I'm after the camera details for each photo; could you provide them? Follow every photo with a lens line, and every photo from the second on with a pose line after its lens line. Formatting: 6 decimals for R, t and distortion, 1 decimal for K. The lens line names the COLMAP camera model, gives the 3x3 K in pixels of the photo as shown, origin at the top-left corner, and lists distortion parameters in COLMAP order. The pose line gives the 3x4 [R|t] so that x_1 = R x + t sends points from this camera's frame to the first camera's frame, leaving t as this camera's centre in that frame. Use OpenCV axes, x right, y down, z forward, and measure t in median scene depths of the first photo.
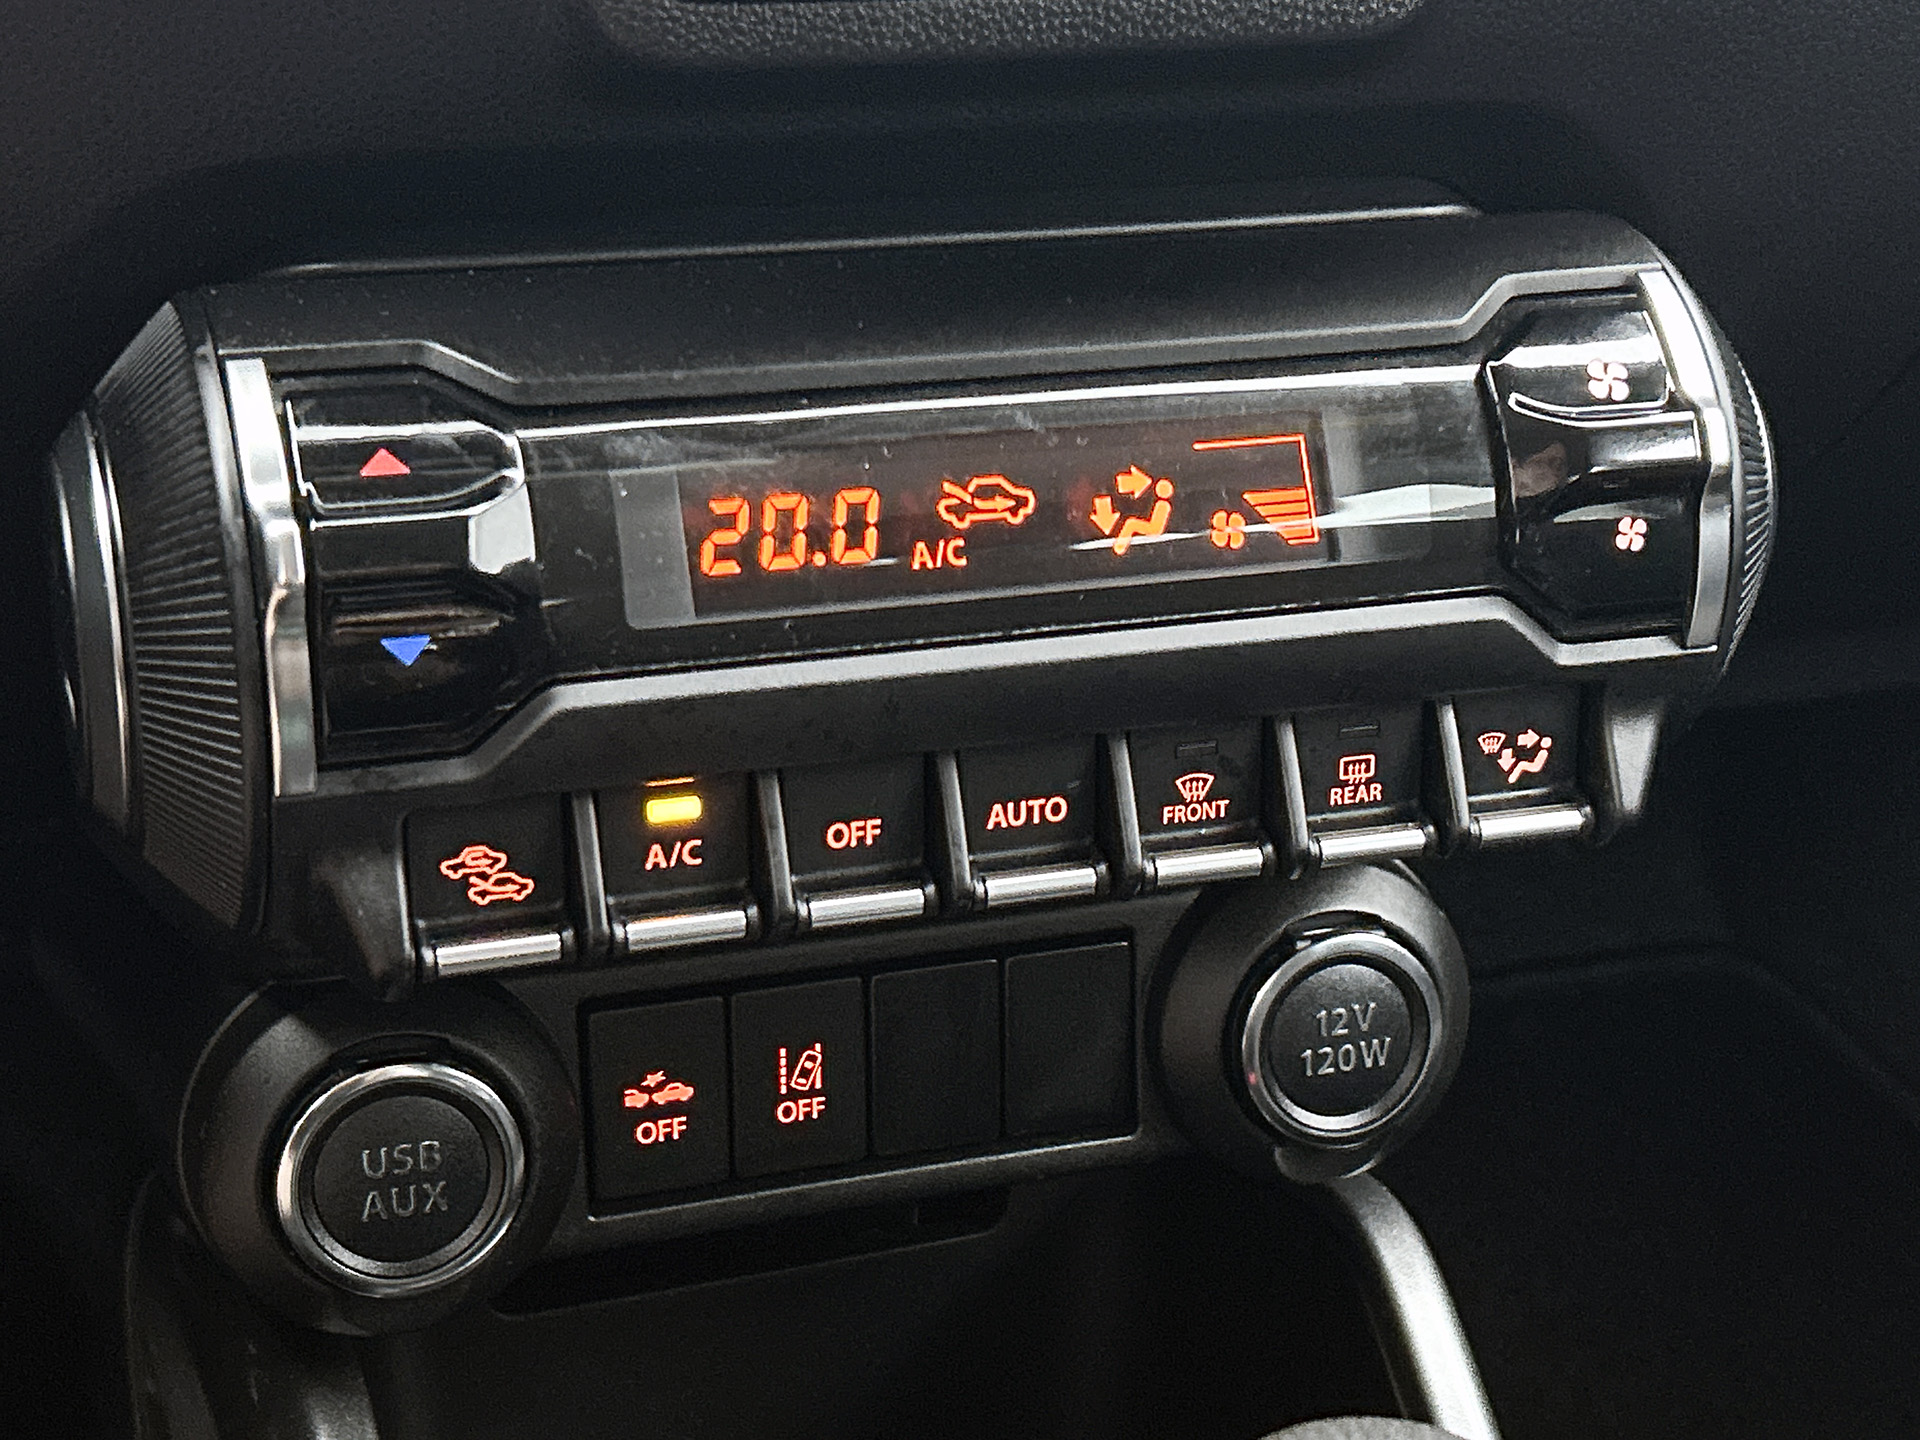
lens RADIAL K [[3083.1, 0, 986.6], [0, 3083.1, 743.6], [0, 0, 1]] dist [0.183475, 0.000000]
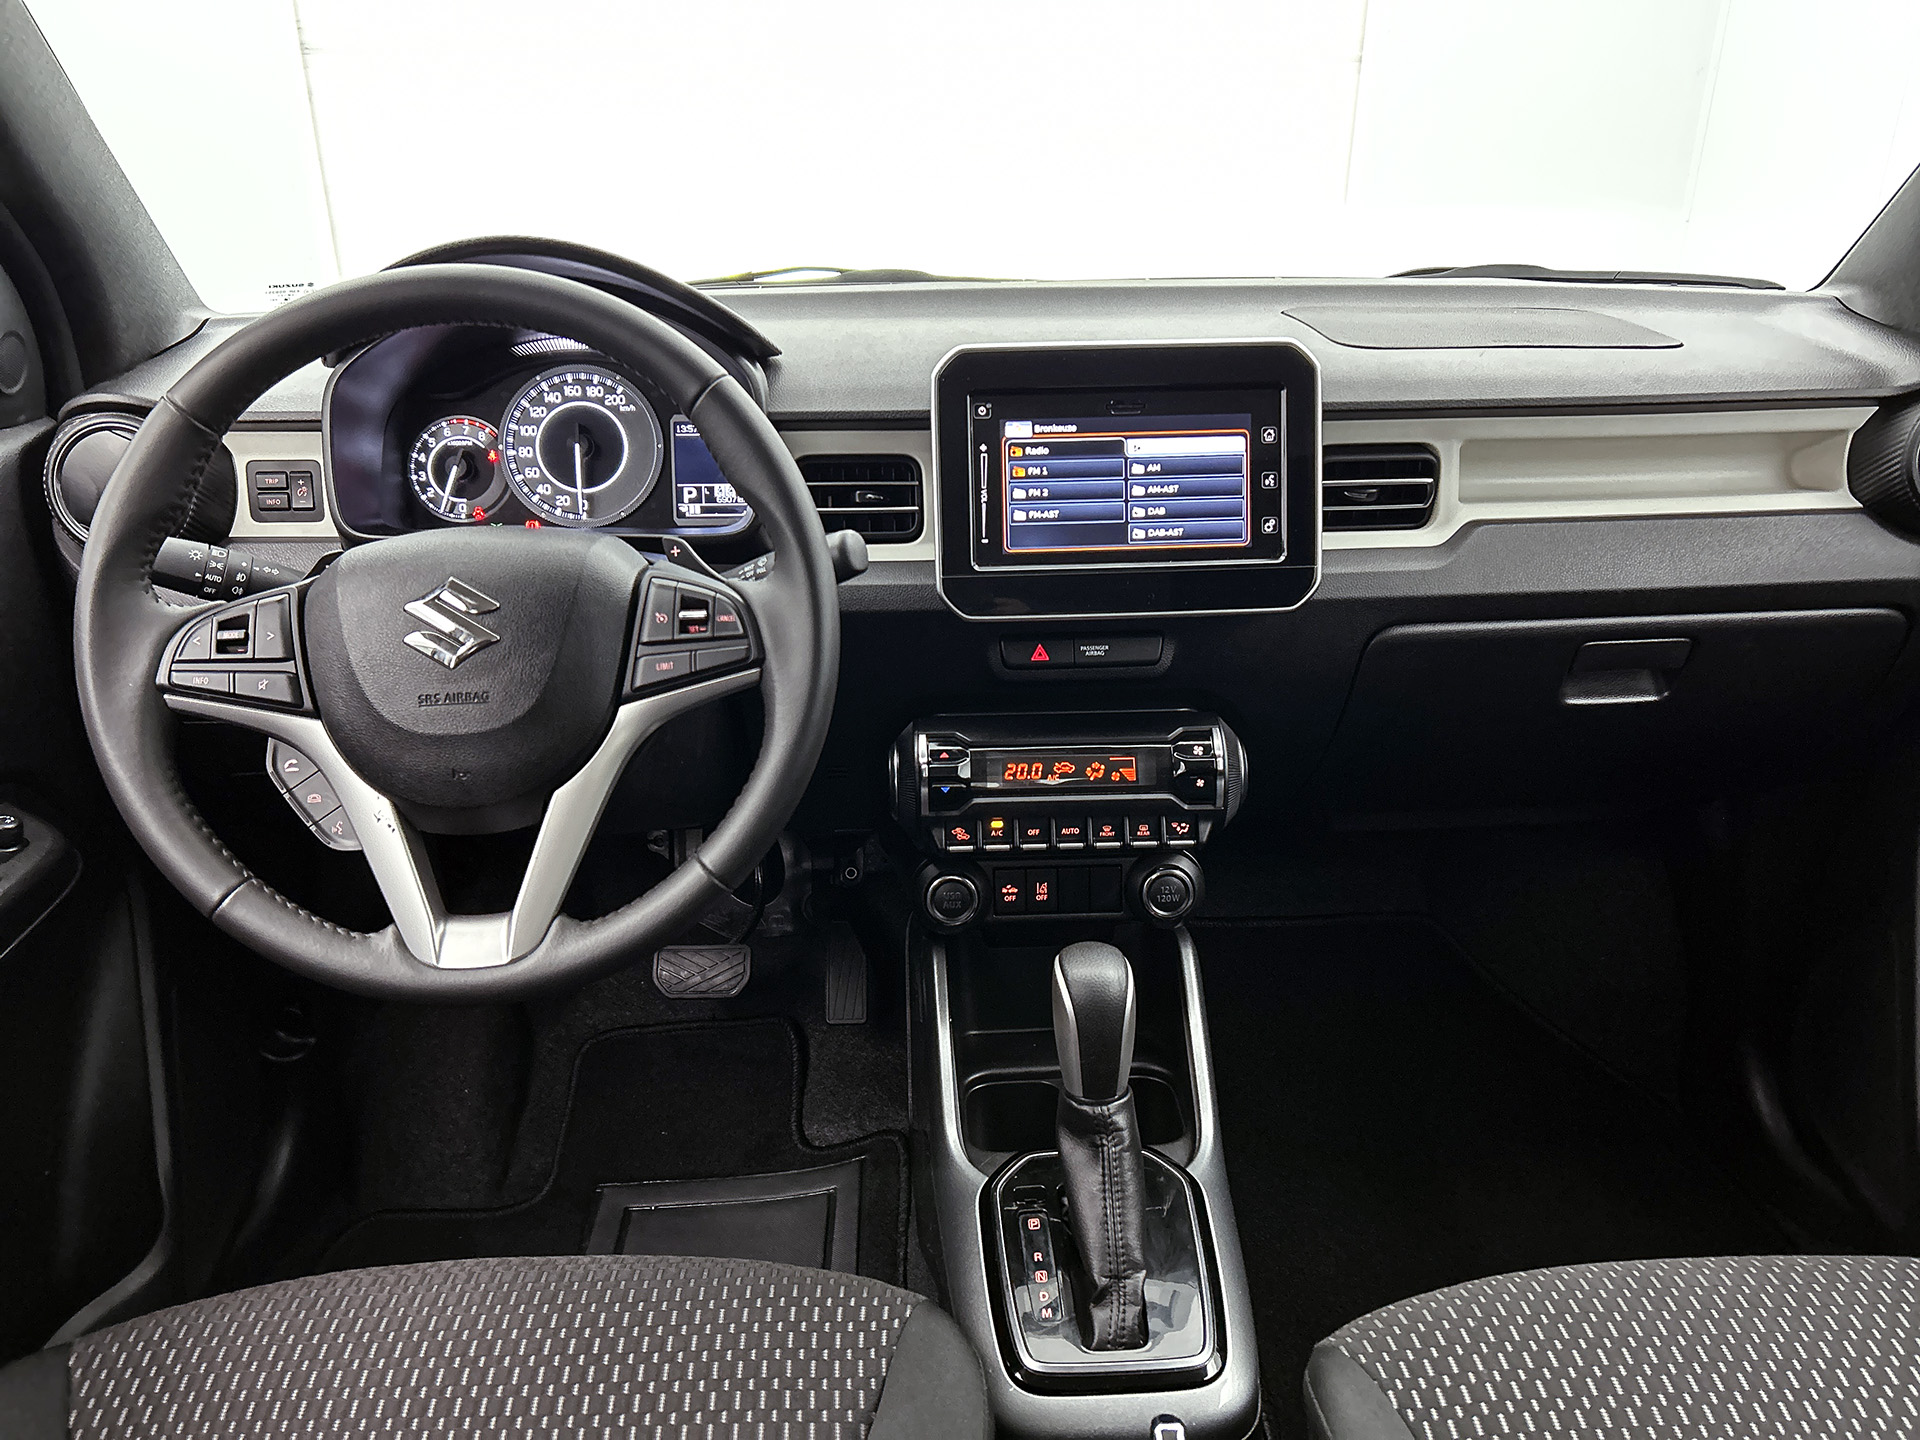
lens RADIAL K [[1492.4, 0, 976.8], [0, 1492.4, 728.0], [0, 0, 1]] dist [0.043068, -0.009476]
pose [[0.959434, 0.059711, -0.275538, 0.458717], [-0.077584, 0.995500, -0.054419, 0.000080], [0.271049, 0.073589, 0.959748, -1.184991]]
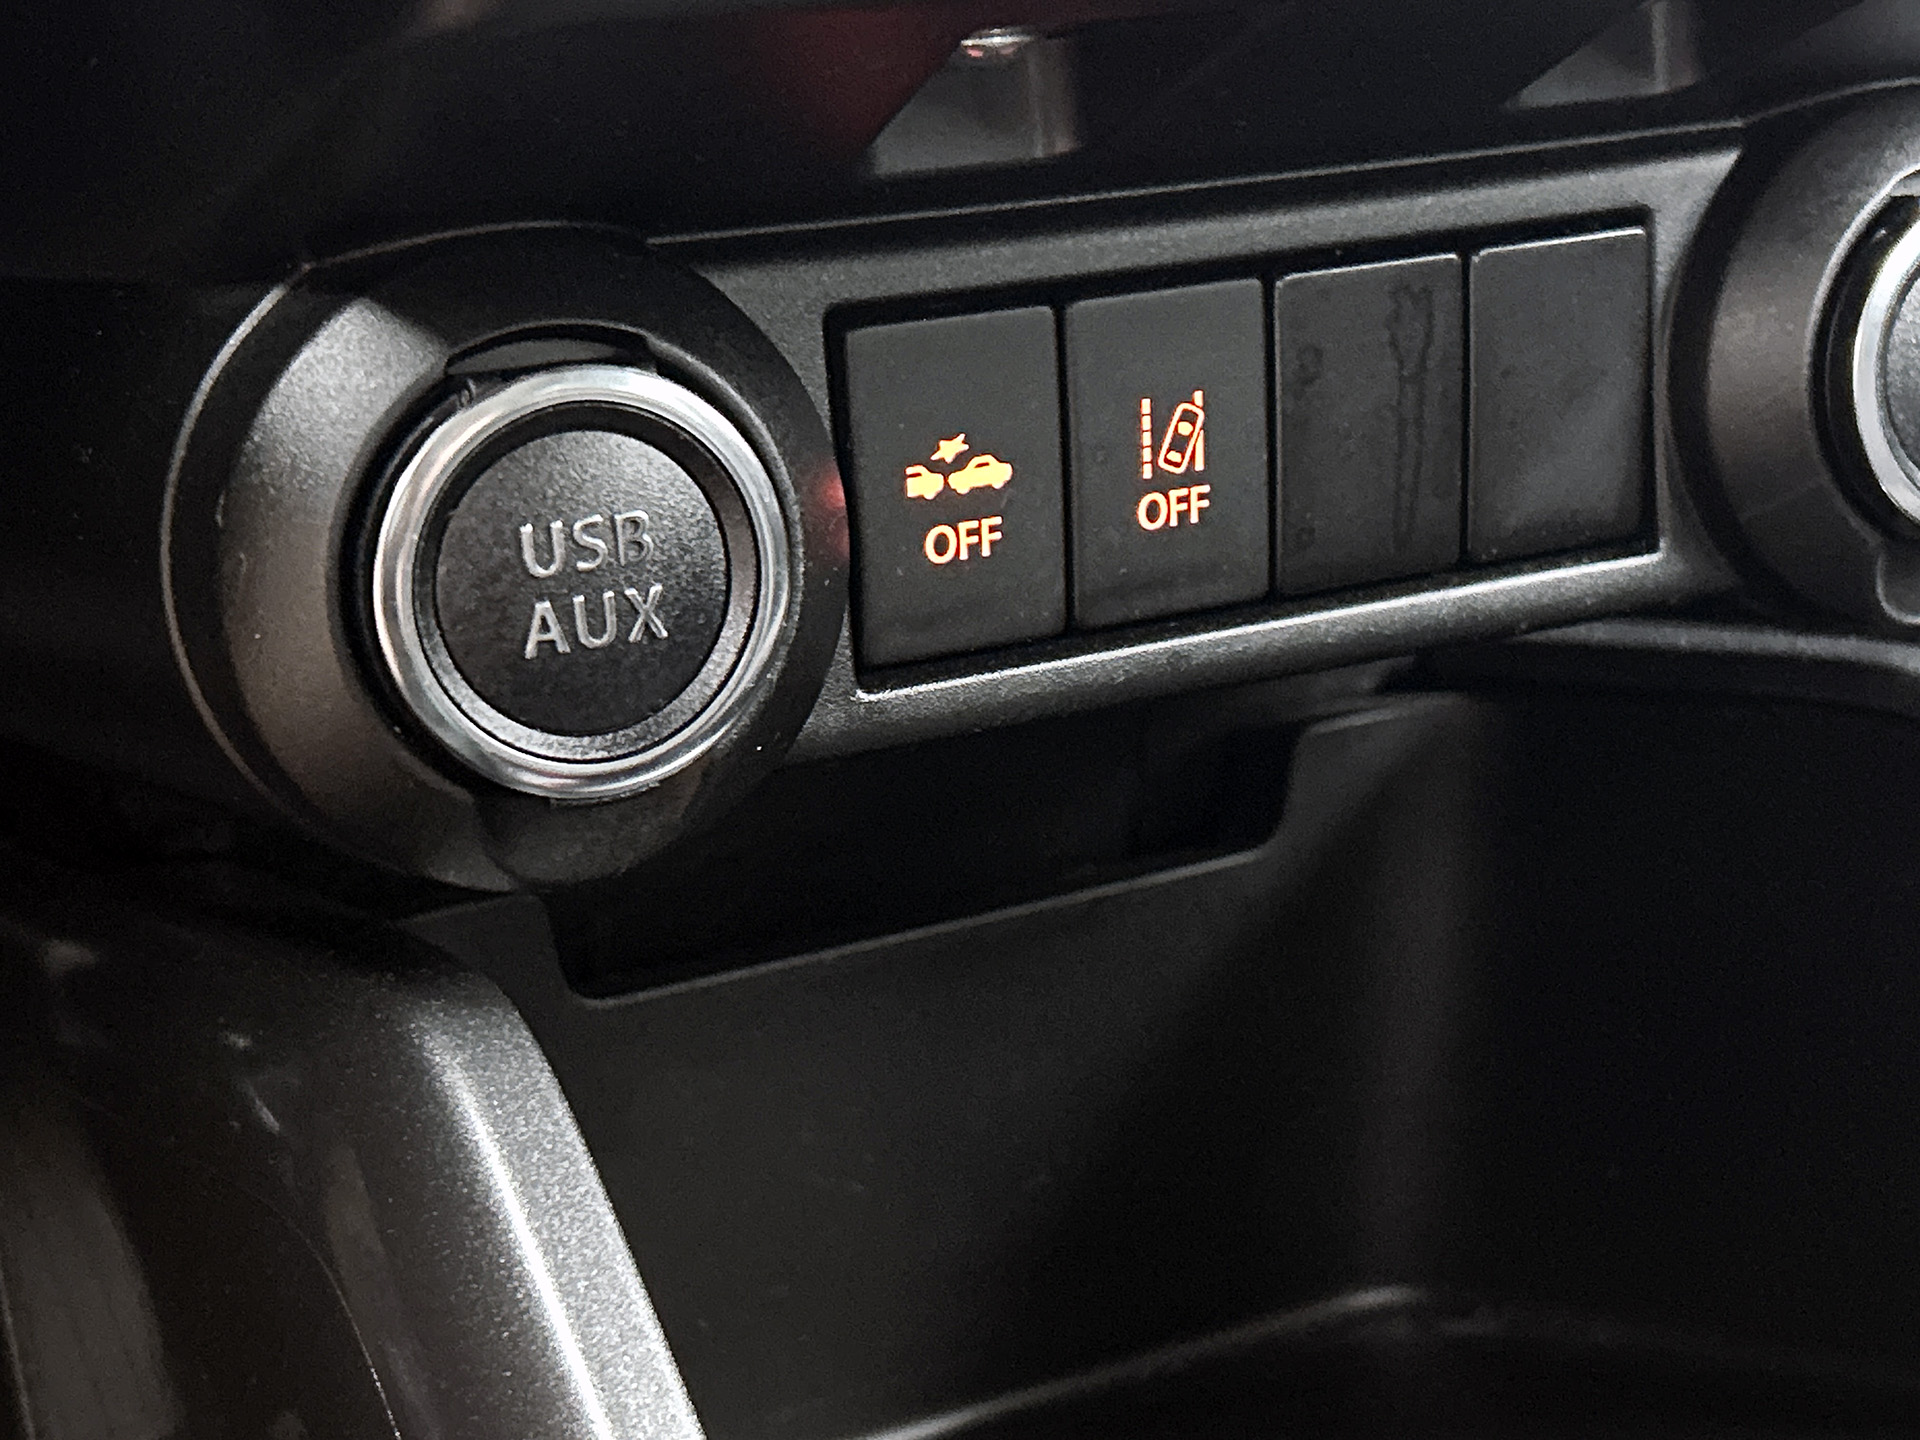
lens RADIAL K [[3083.1, 0, 949.5], [0, 3083.1, 720.4], [0, 0, 1]] dist [0.183475, 0.000000]
pose [[0.989277, -0.073526, 0.126191, -0.195532], [0.076793, 0.996821, -0.021216, 0.181583], [-0.124230, 0.030680, 0.991779, 0.440691]]
